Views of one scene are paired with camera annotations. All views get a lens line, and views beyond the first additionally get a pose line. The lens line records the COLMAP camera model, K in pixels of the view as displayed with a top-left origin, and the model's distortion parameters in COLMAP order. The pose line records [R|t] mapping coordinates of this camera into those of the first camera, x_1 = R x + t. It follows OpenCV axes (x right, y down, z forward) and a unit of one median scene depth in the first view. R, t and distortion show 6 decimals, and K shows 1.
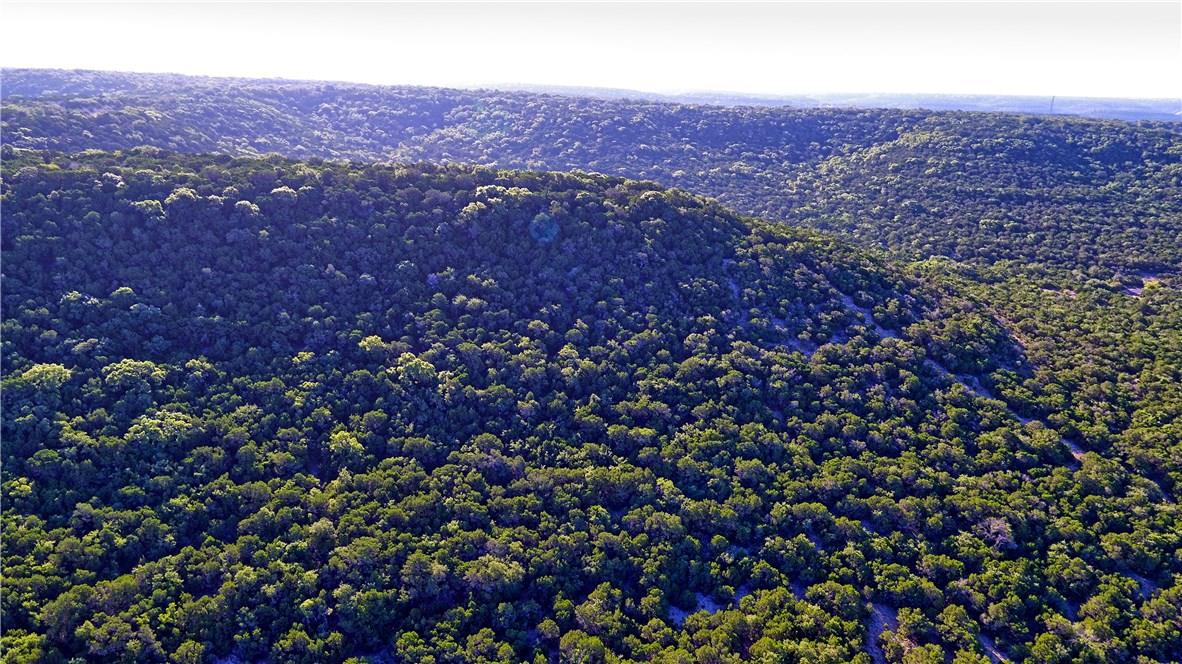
lens RADIAL K [[857.0, 0, 602.1], [0, 857.0, 329.9], [0, 0, 1]] dist [-0.001041, 0.006579]
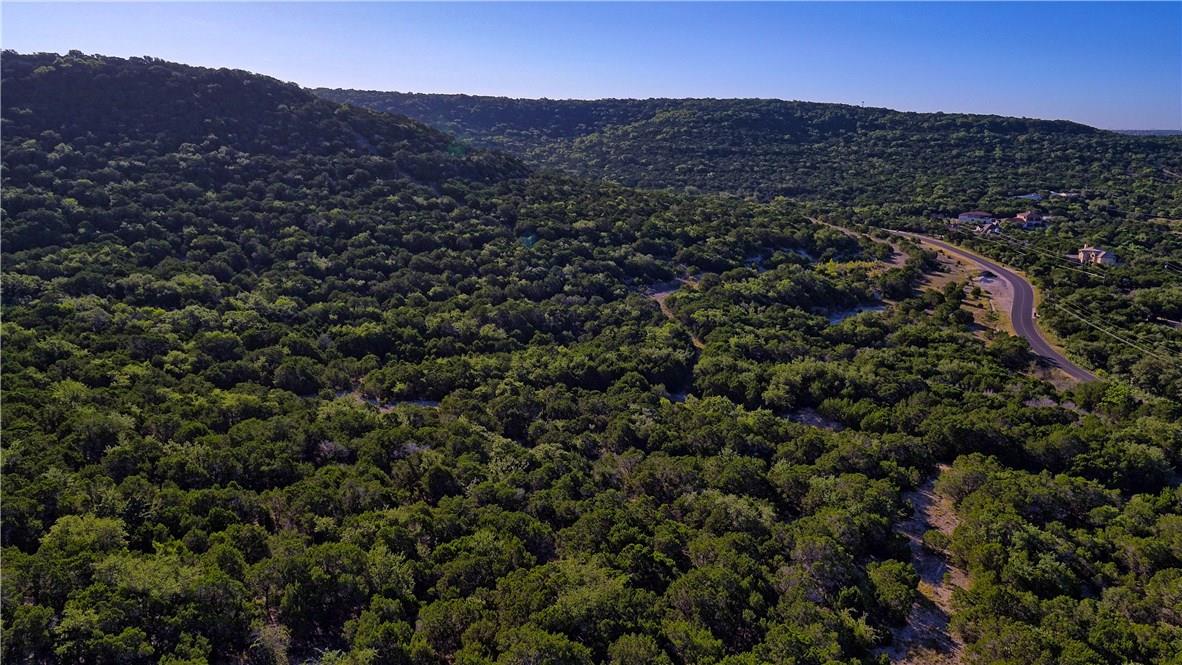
lens RADIAL K [[857.0, 0, 602.1], [0, 857.0, 330.4], [0, 0, 1]] dist [-0.001041, 0.006579]
pose [[0.998477, -0.021282, 0.050890, 0.226878], [0.025151, 0.996741, -0.076647, 0.138039], [-0.049093, 0.077810, 0.995759, -0.079530]]
